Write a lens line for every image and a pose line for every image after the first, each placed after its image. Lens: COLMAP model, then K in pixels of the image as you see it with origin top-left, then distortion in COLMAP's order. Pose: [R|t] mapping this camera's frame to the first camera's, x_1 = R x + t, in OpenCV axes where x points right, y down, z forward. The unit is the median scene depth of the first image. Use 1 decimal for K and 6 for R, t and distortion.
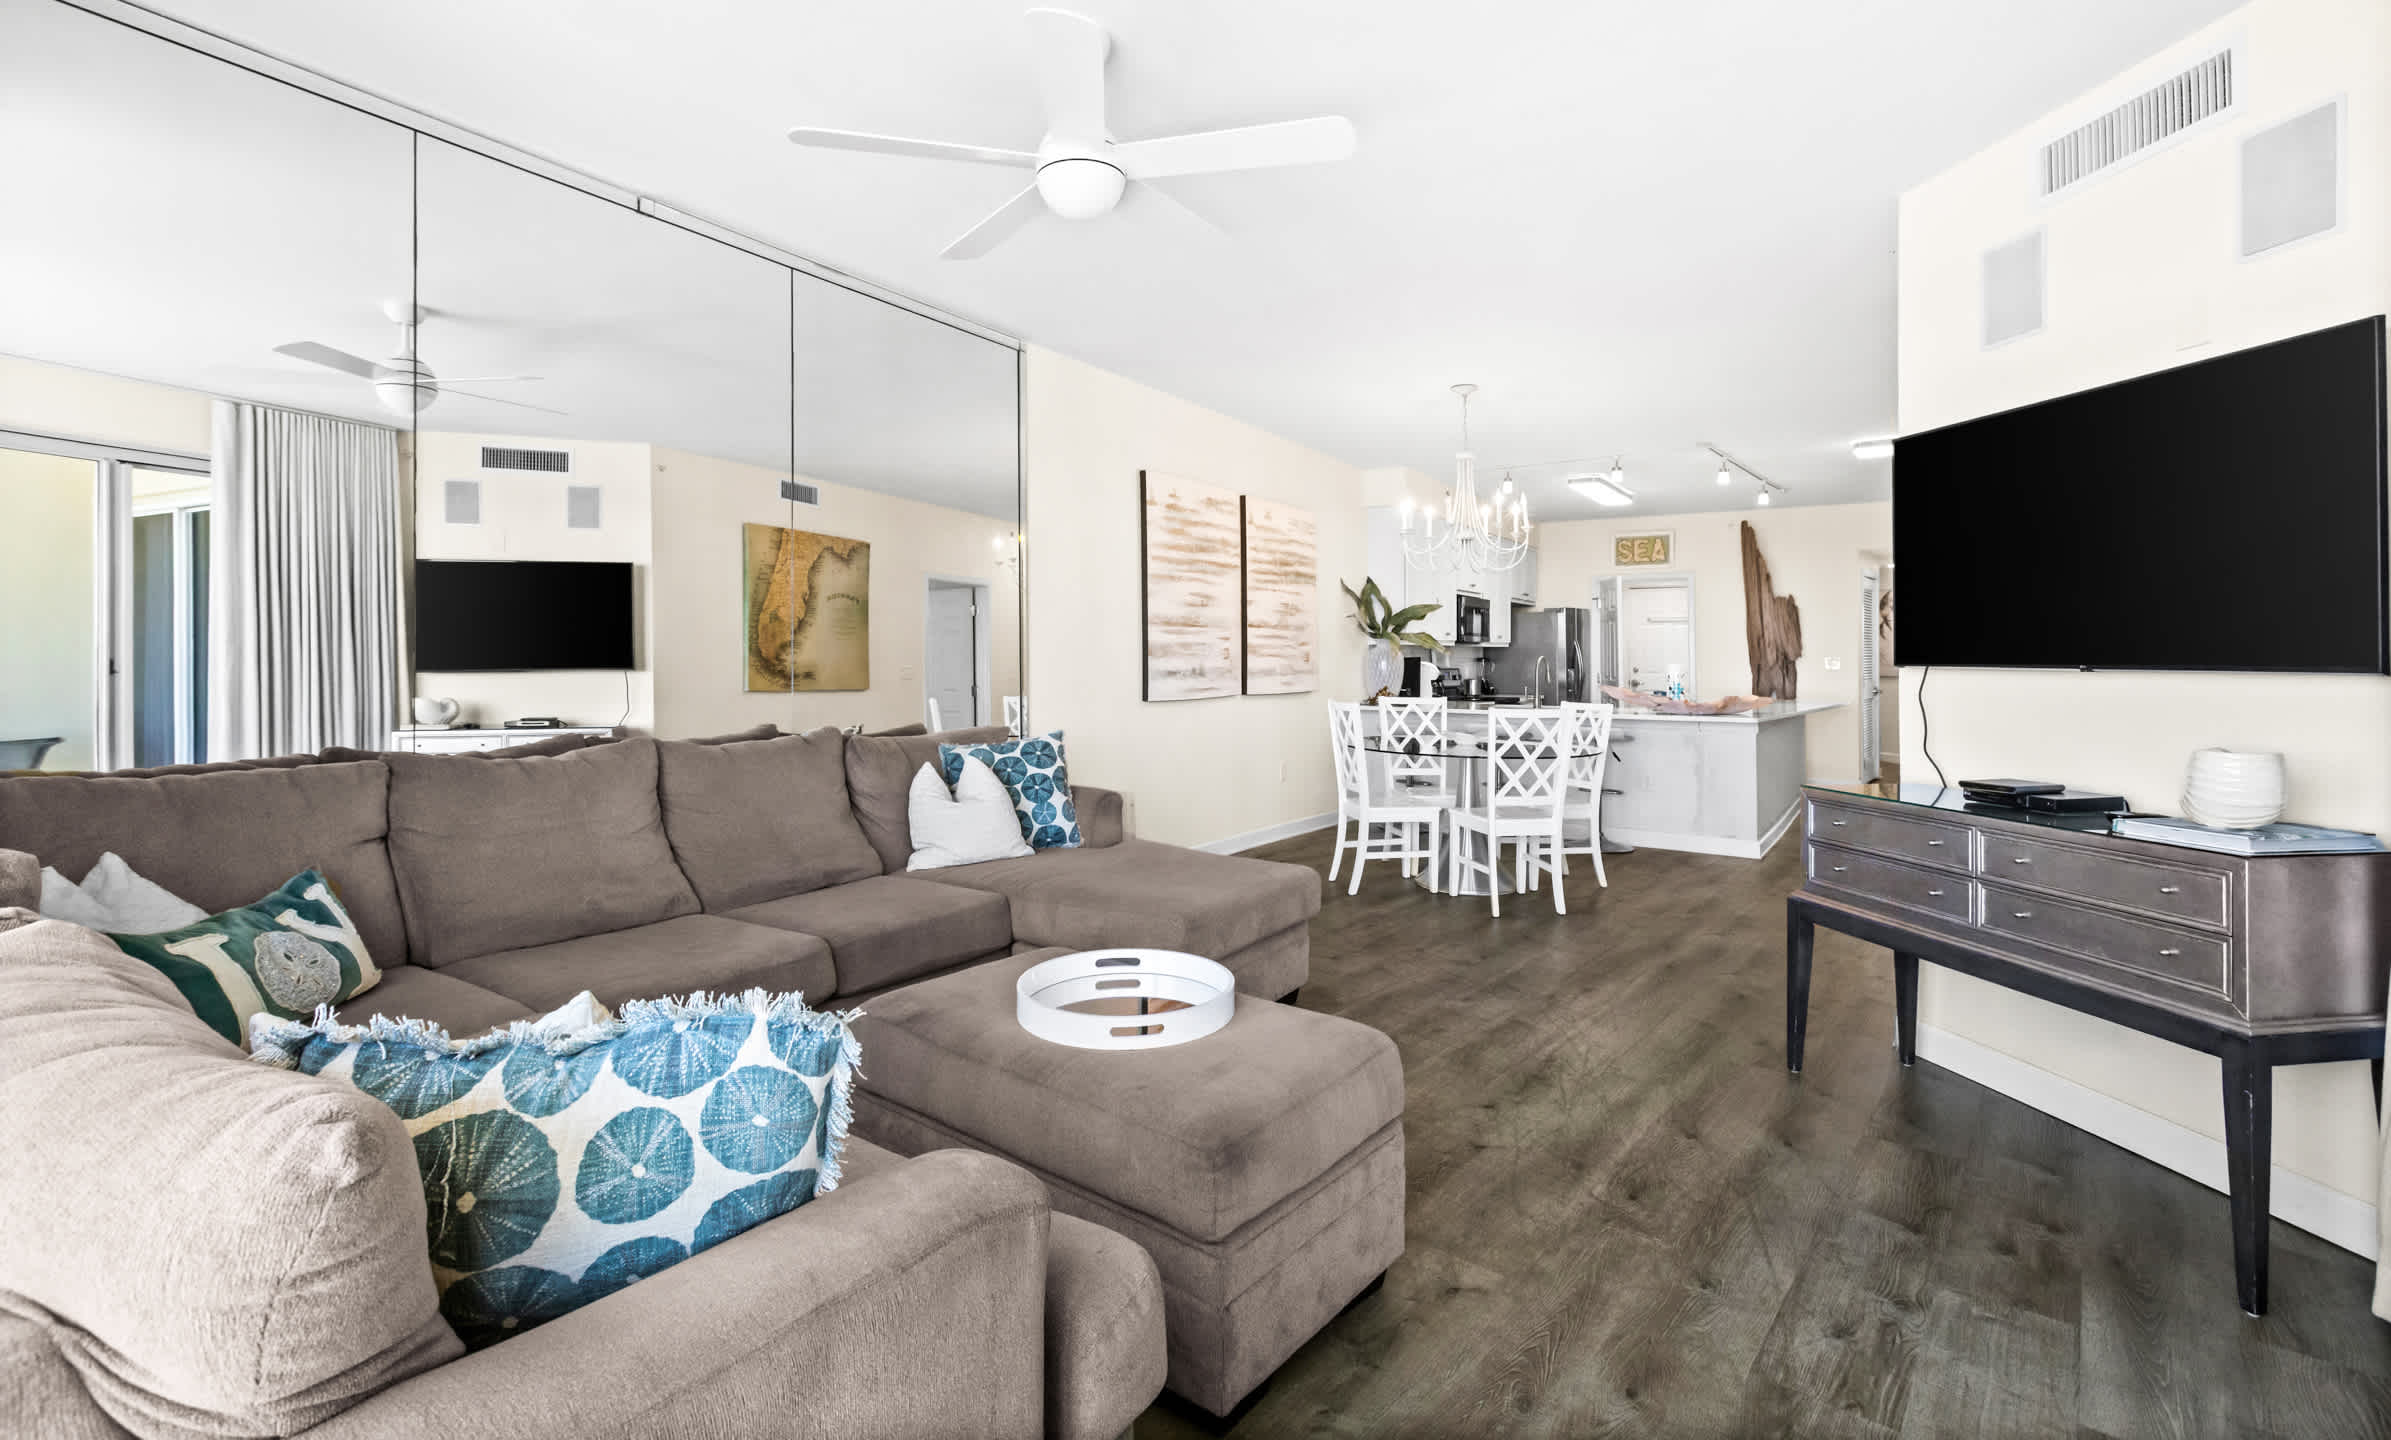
lens RADIAL K [[1088.6, 0, 1196.5], [0, 1088.6, 650.2], [0, 0, 1]] dist [0.000794, -0.000072]
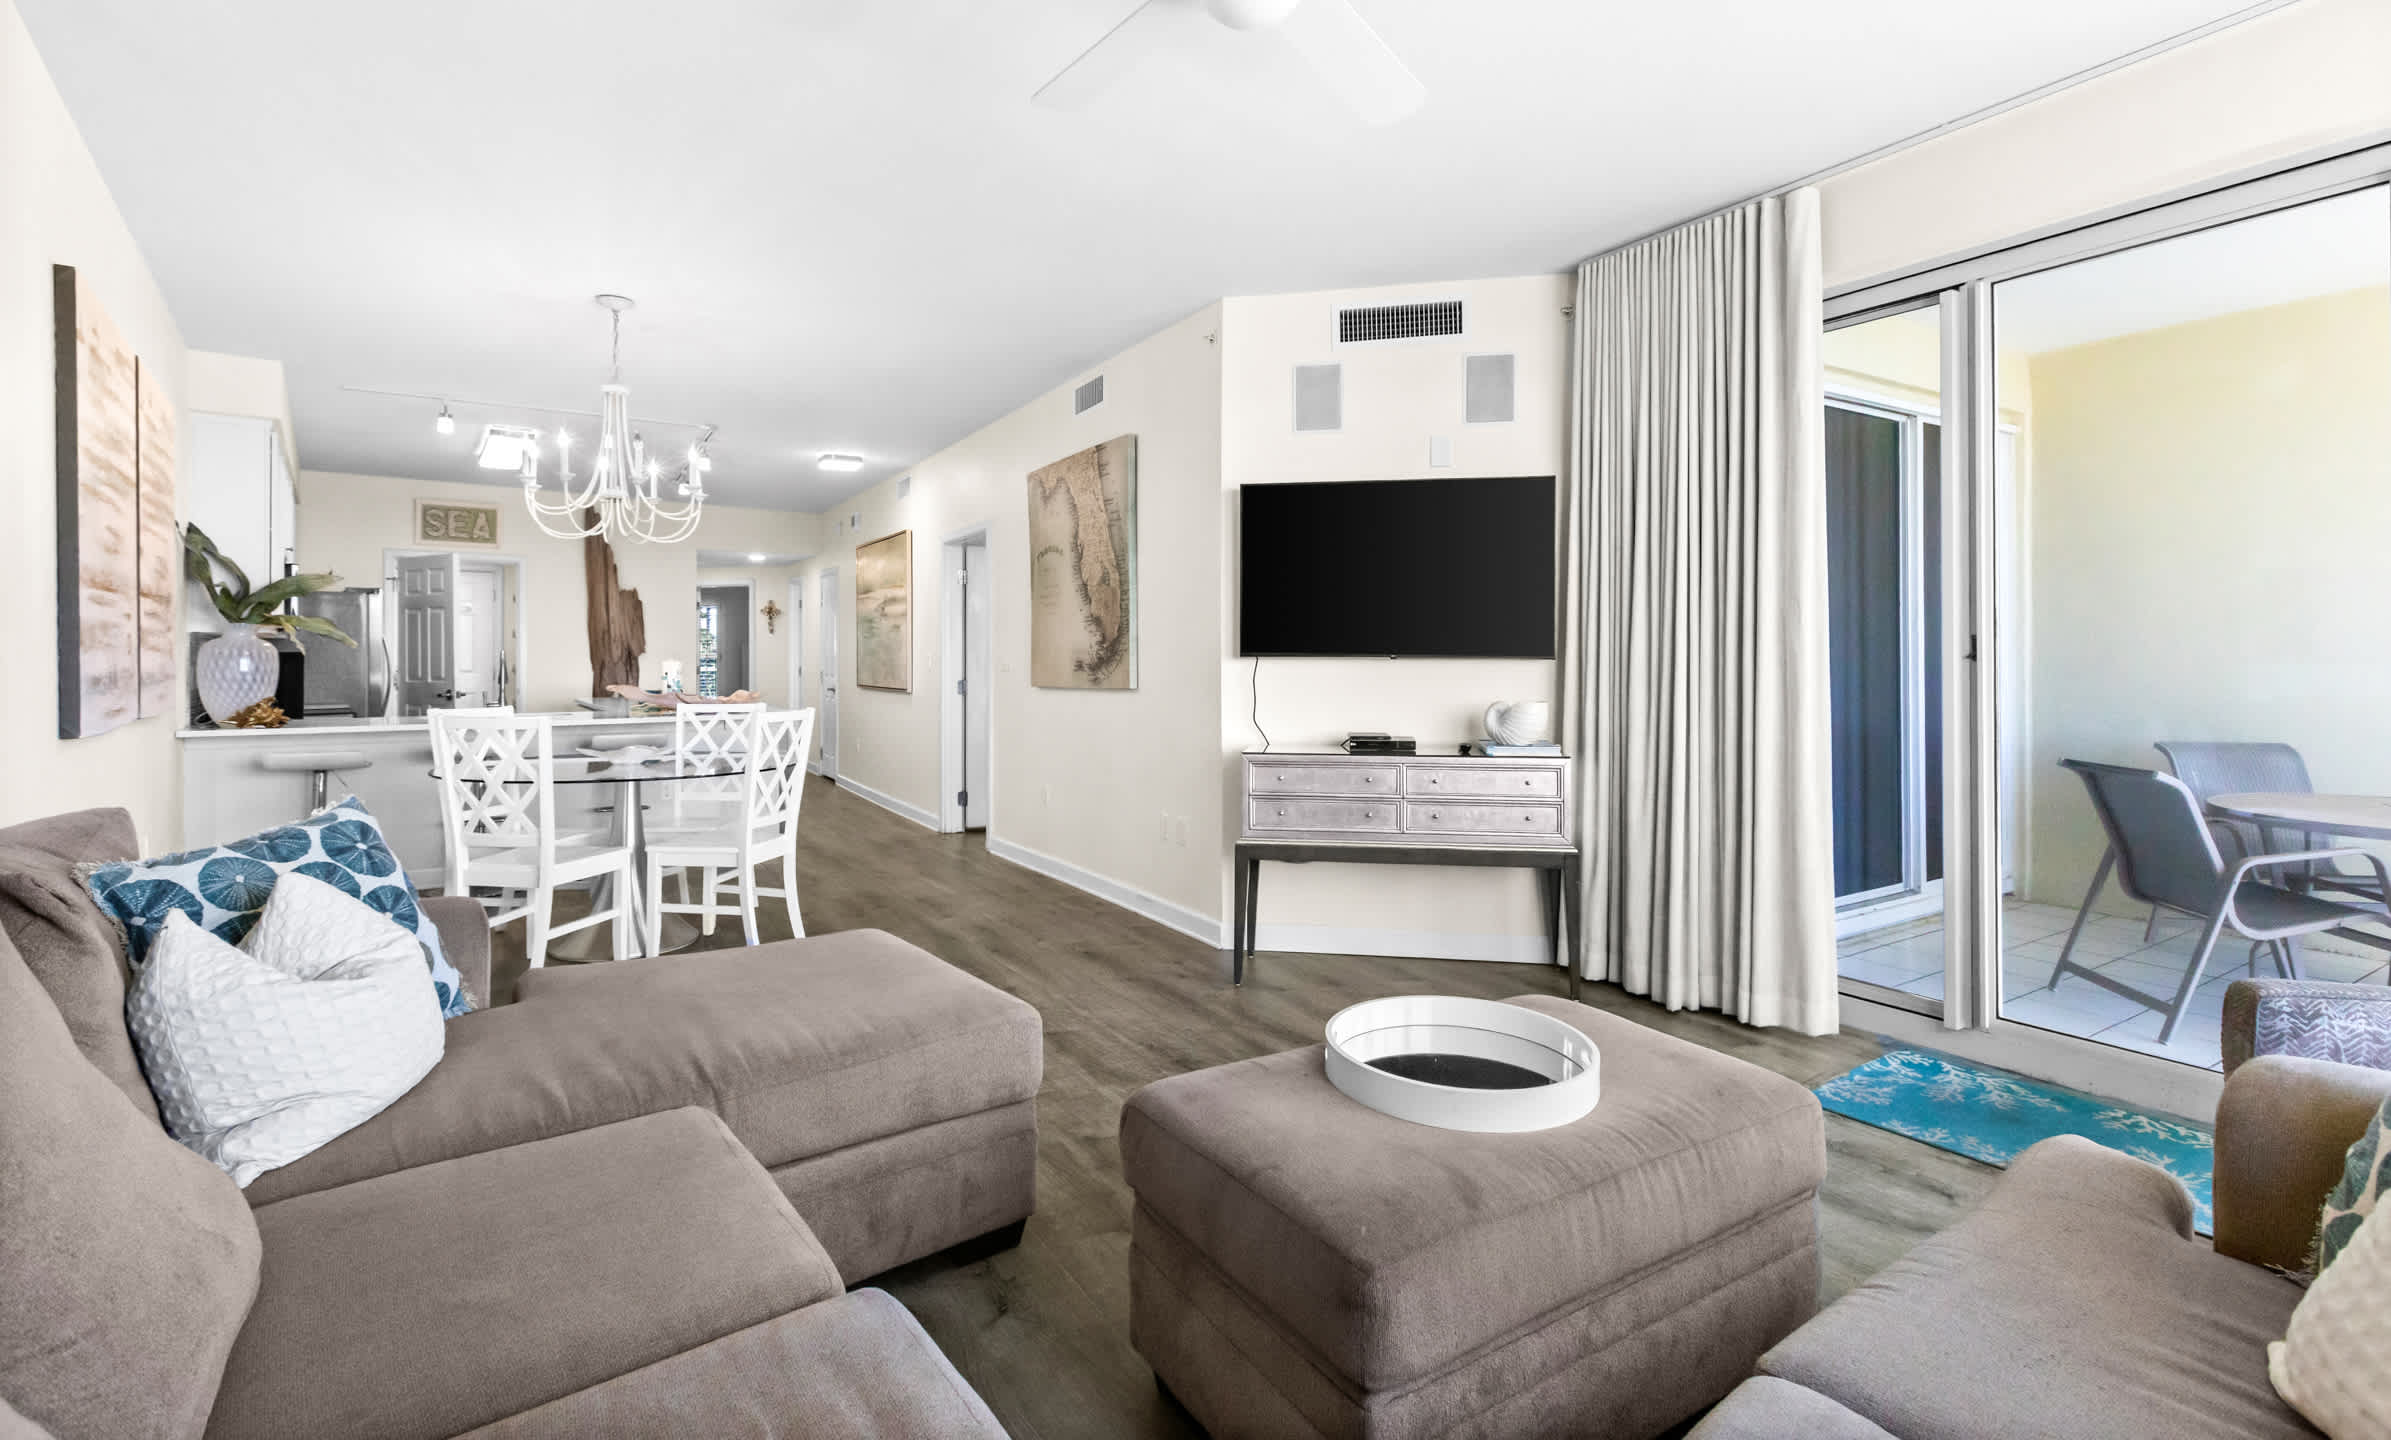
lens RADIAL K [[1088.6, 0, 1196.5], [0, 1088.6, 650.2], [0, 0, 1]] dist [0.000794, -0.000072]
pose [[0.310120, 0.003893, 0.950689, -0.262547], [-0.005365, 0.999983, -0.002345, 0.004129], [-0.950682, -0.004373, 0.310136, 0.270061]]
